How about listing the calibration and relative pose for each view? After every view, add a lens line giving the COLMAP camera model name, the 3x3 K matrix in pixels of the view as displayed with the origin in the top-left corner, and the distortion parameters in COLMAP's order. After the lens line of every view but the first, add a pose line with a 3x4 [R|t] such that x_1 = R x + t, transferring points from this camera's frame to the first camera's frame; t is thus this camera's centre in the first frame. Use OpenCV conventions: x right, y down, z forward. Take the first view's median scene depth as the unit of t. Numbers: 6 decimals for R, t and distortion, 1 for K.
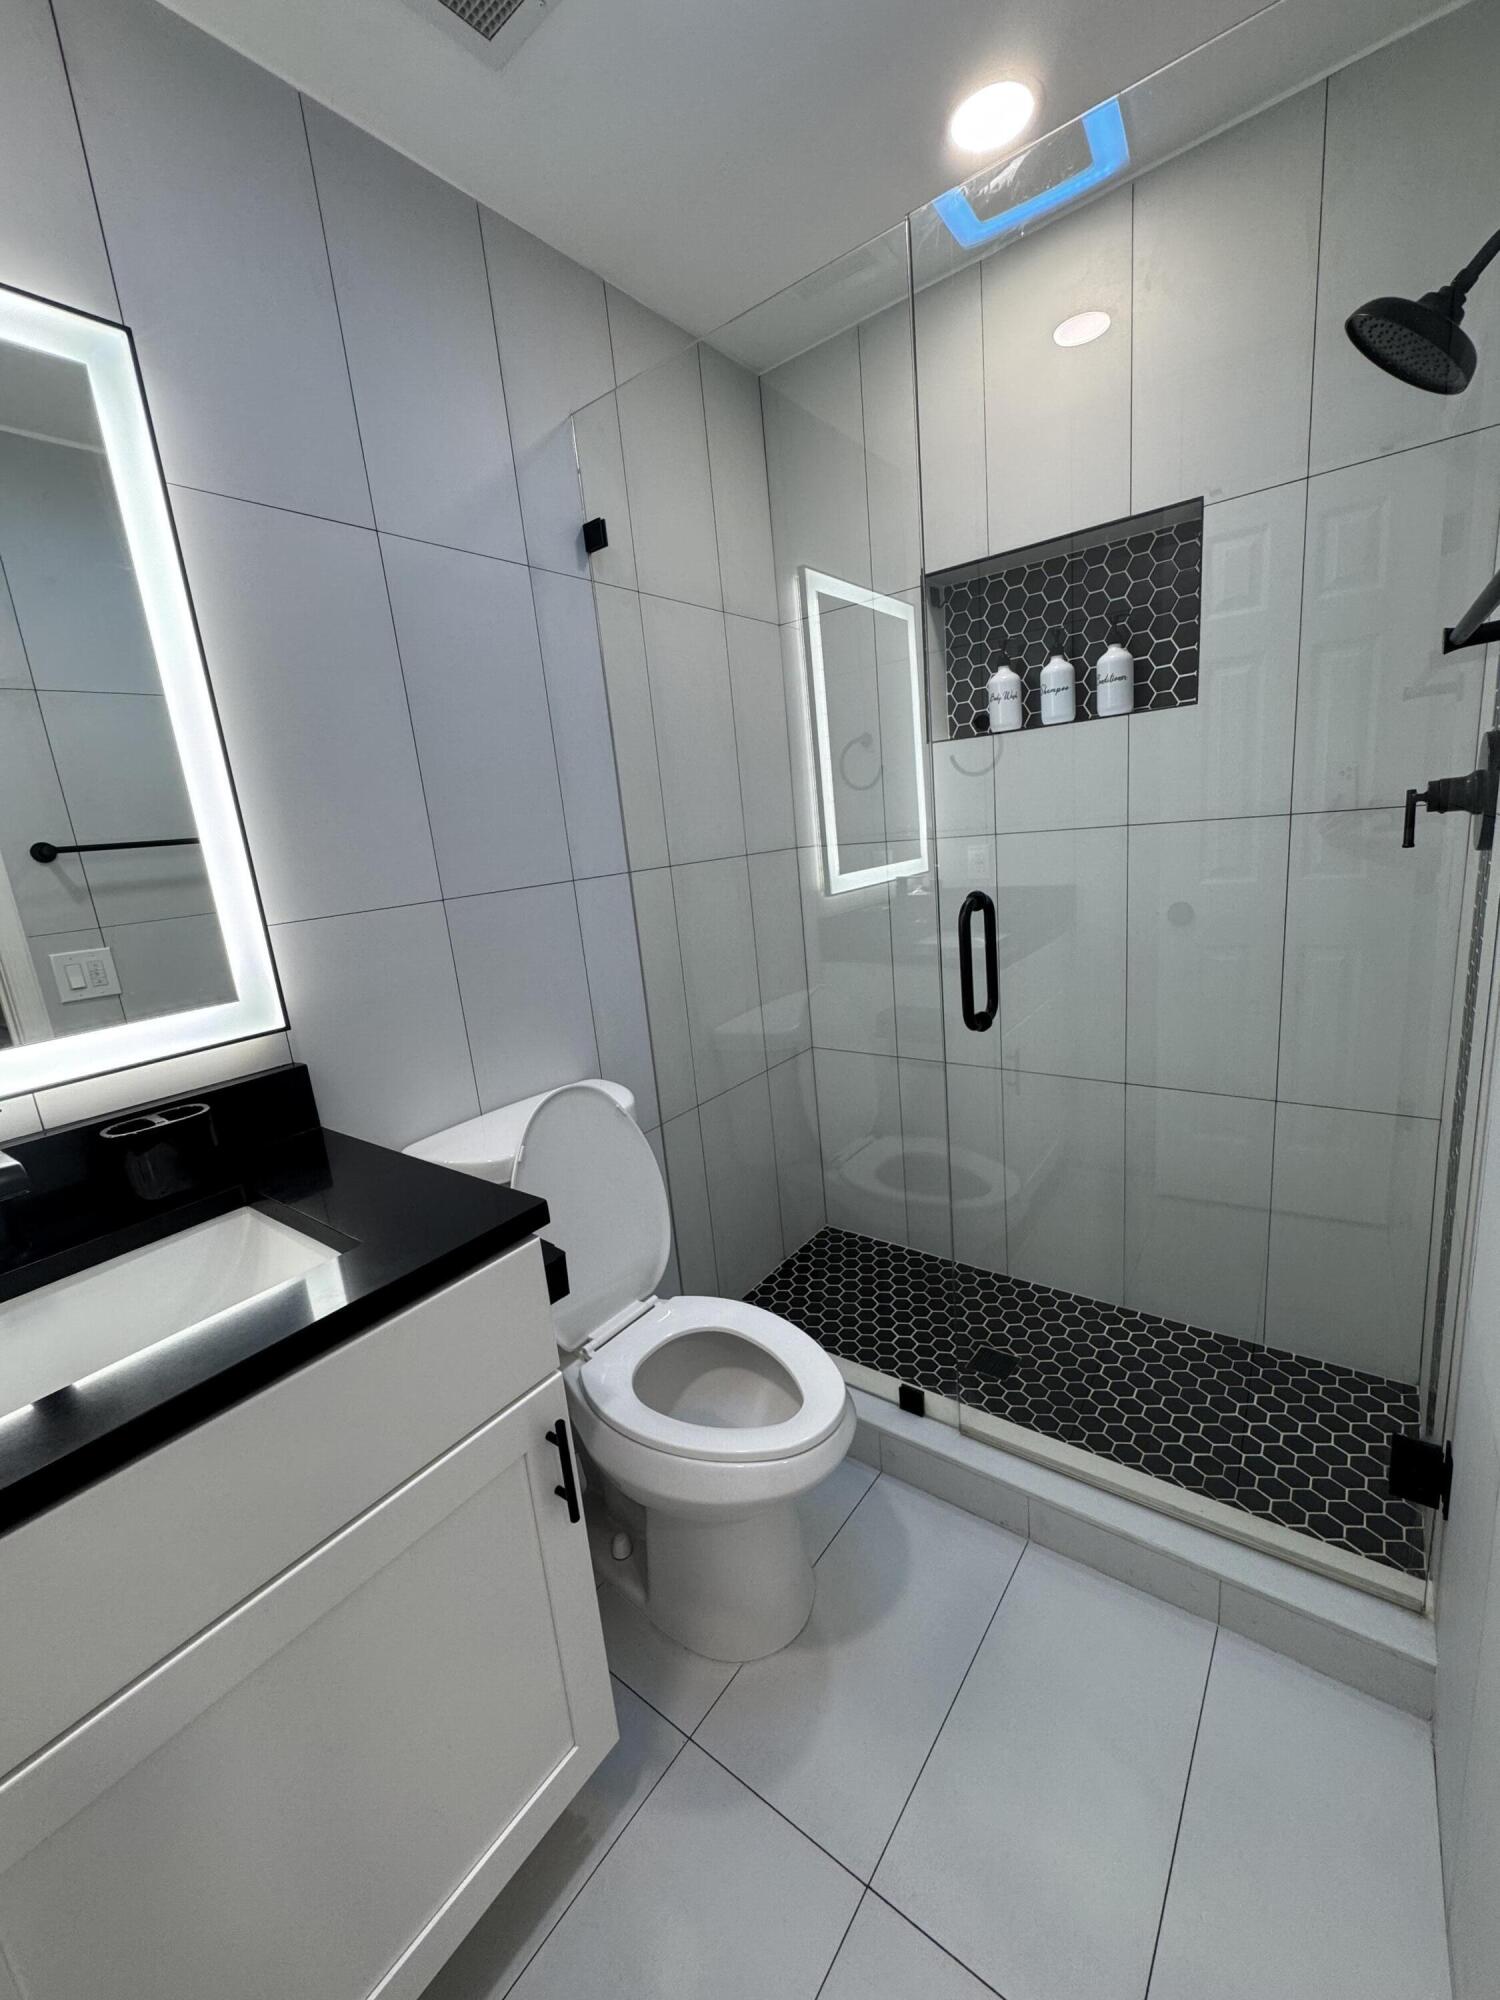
lens RADIAL K [[799.5, 0, 755.4], [0, 799.5, 997.1], [0, 0, 1]] dist [-0.003121, 0.000193]
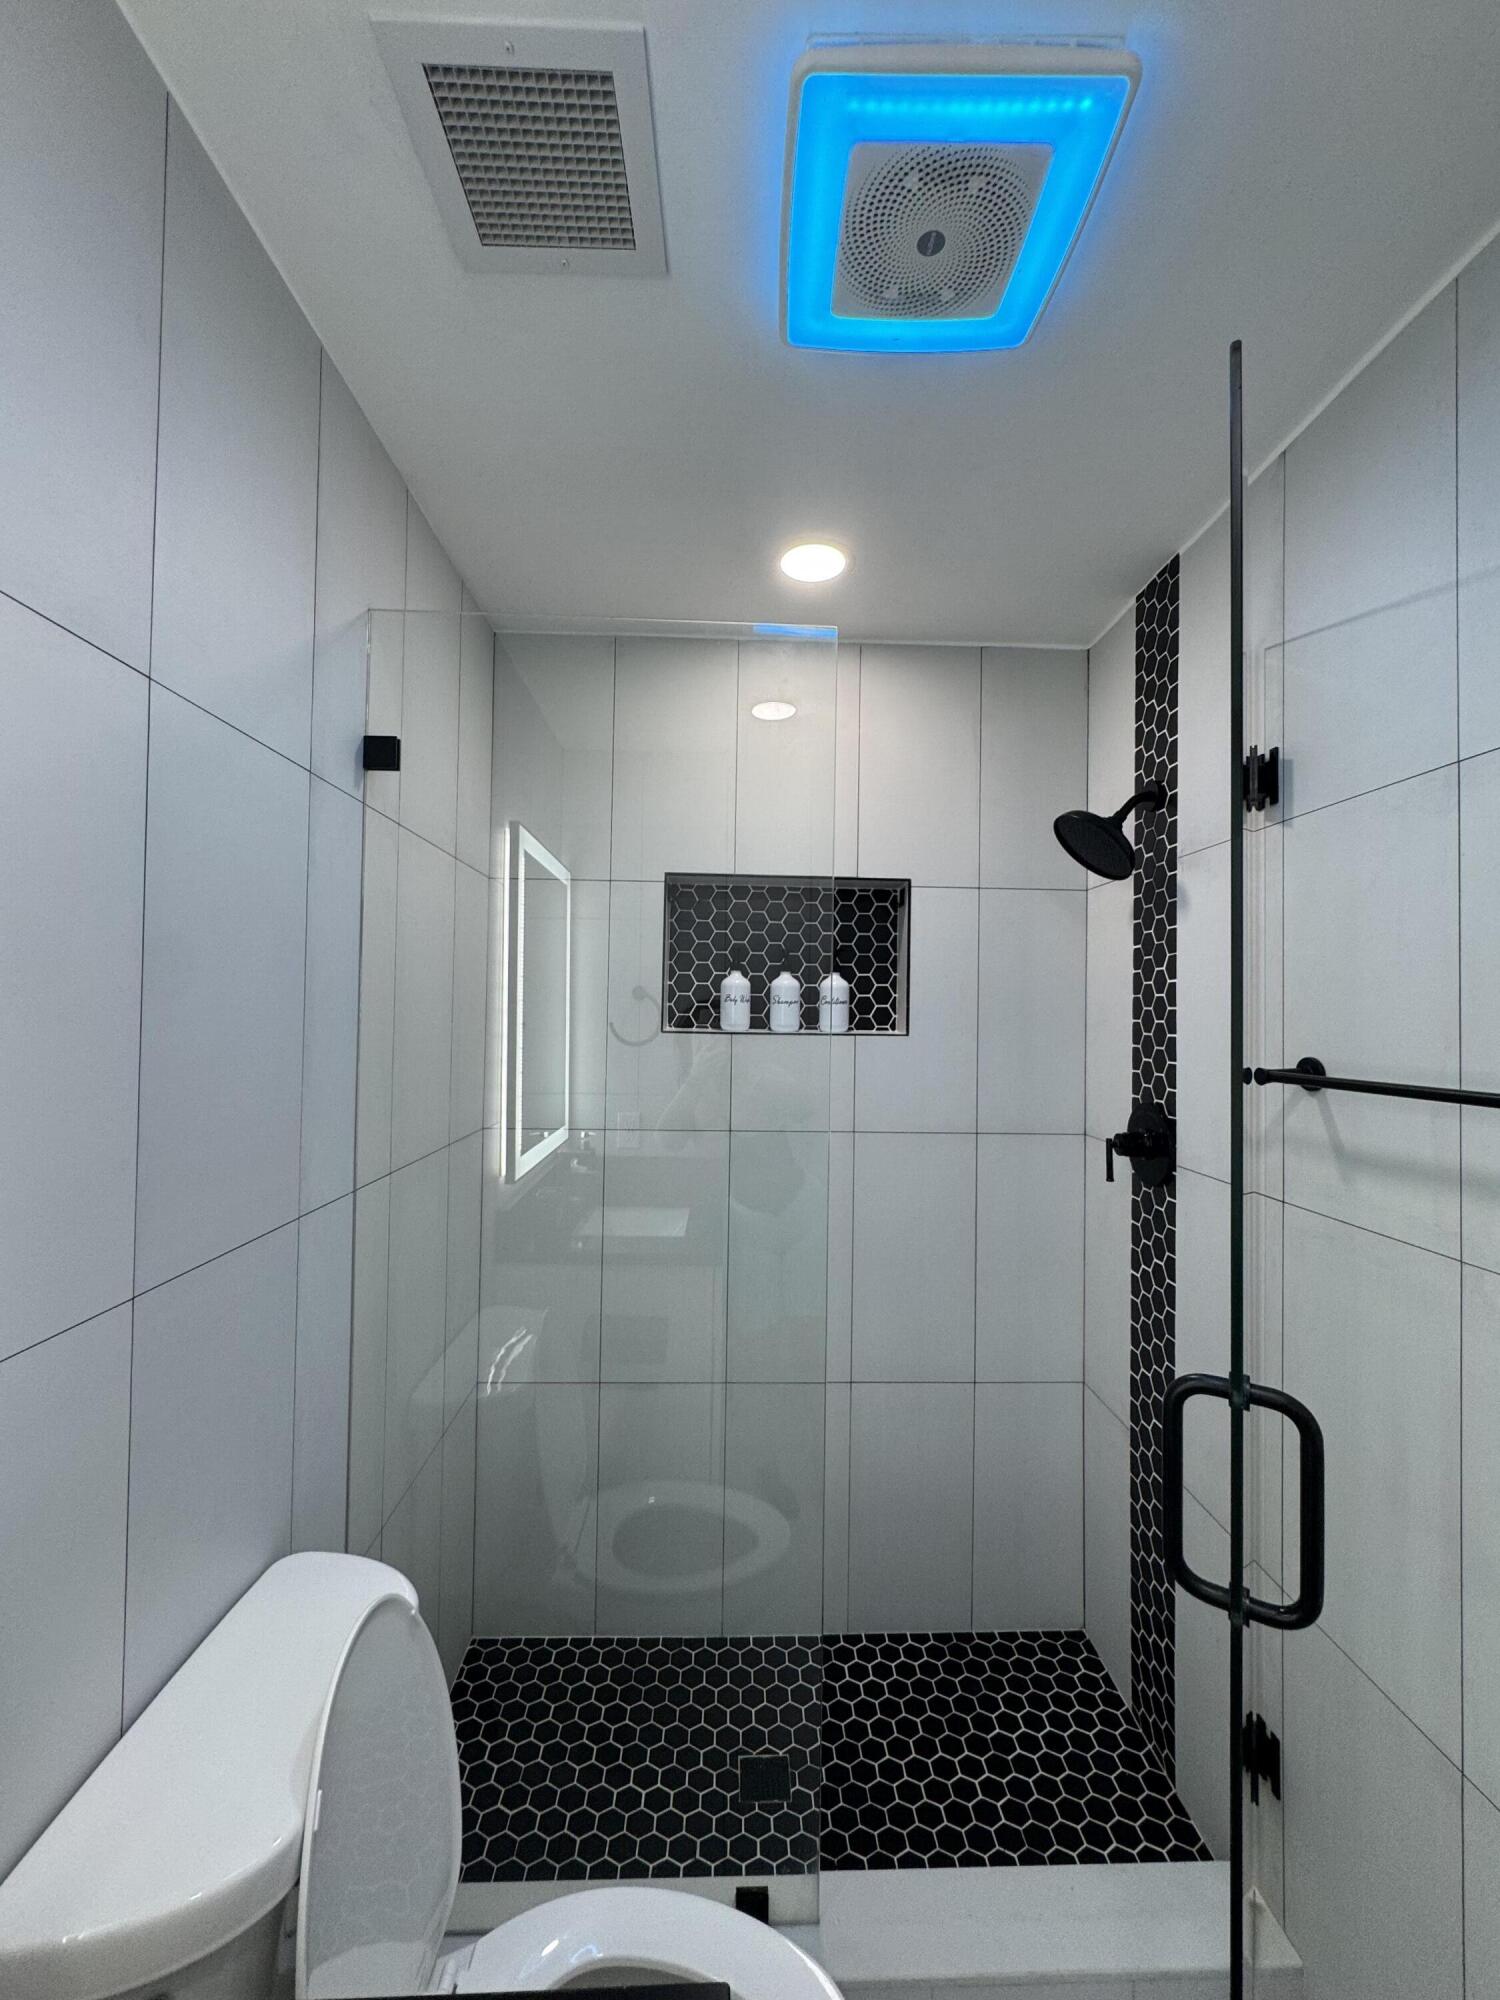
lens RADIAL K [[799.5, 0, 756.4], [0, 799.5, 995.0], [0, 0, 1]] dist [-0.003121, 0.000193]
pose [[0.766432, 0.118605, 0.631280, -0.326468], [0.052120, 0.968080, -0.245161, -0.125354], [-0.640207, 0.220802, 0.735786, 0.218546]]
